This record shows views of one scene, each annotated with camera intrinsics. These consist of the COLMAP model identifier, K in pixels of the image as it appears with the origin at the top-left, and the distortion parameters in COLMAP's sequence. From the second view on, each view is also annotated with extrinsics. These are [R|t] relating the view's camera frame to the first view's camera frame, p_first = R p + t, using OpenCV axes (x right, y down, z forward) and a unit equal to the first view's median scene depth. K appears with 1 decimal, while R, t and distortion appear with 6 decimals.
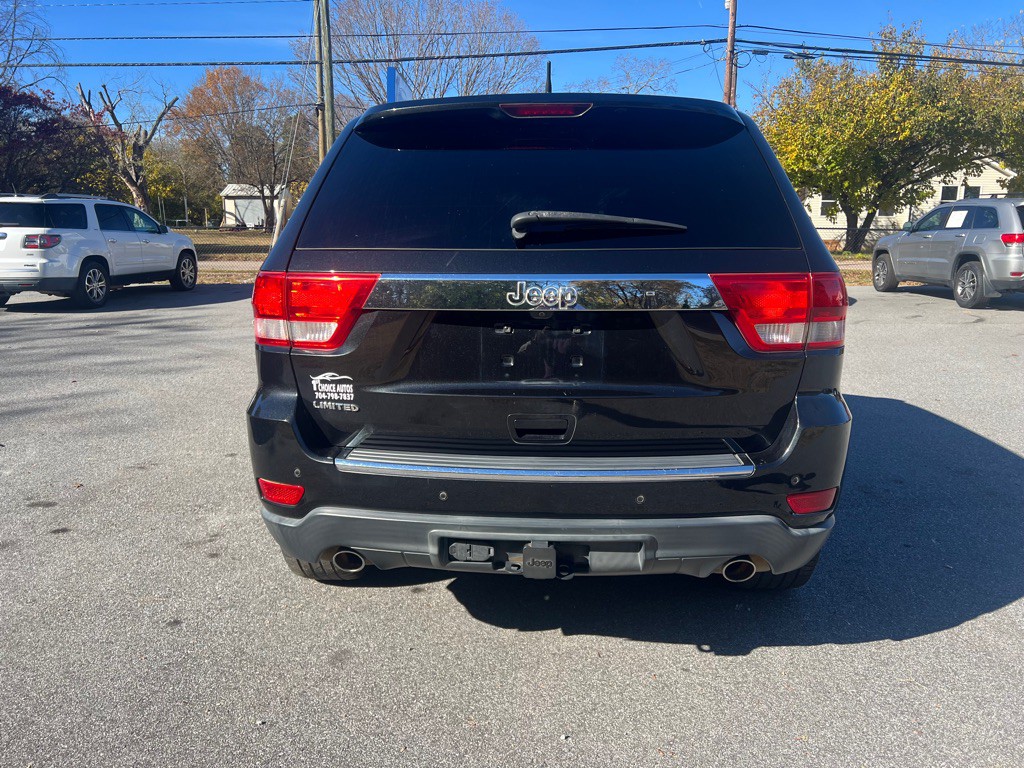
lens RADIAL K [[779.8, 0, 512.0], [0, 779.8, 384.0], [0, 0, 1]] dist [0.034337, -0.032949]
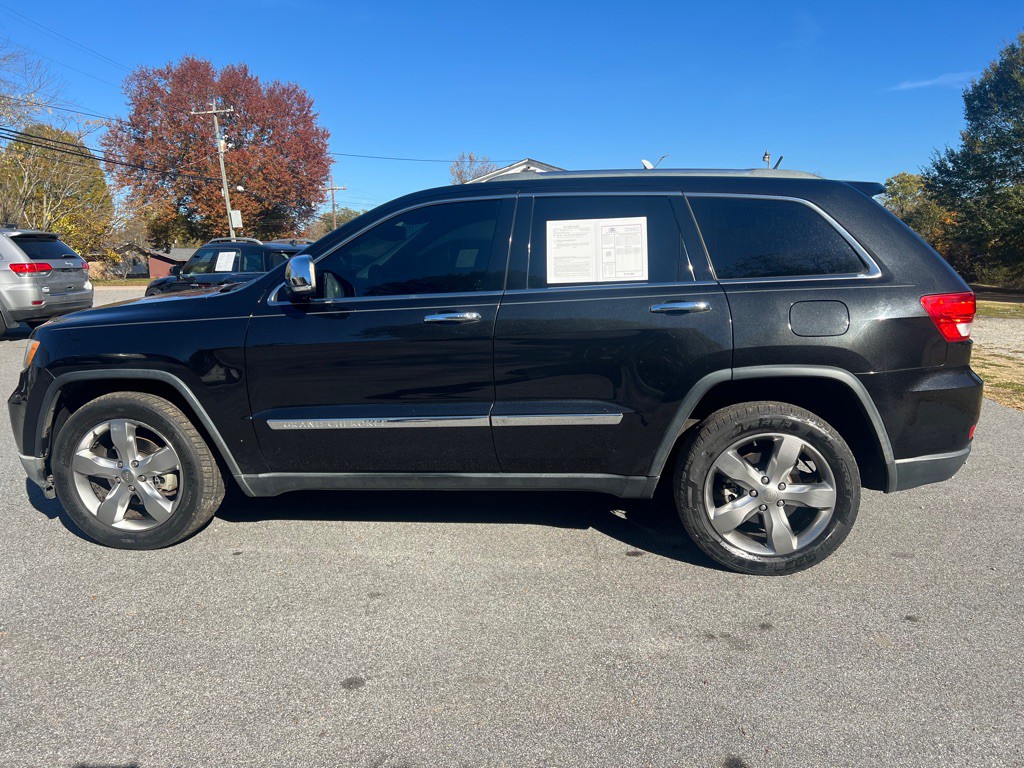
lens RADIAL K [[779.8, 0, 512.0], [0, 779.8, 384.0], [0, 0, 1]] dist [0.034337, -0.032949]
pose [[0.035942, -0.164693, 0.985690, -0.362771], [0.196971, 0.968146, 0.154580, -0.073406], [-0.979750, 0.188596, 0.067237, 0.343794]]
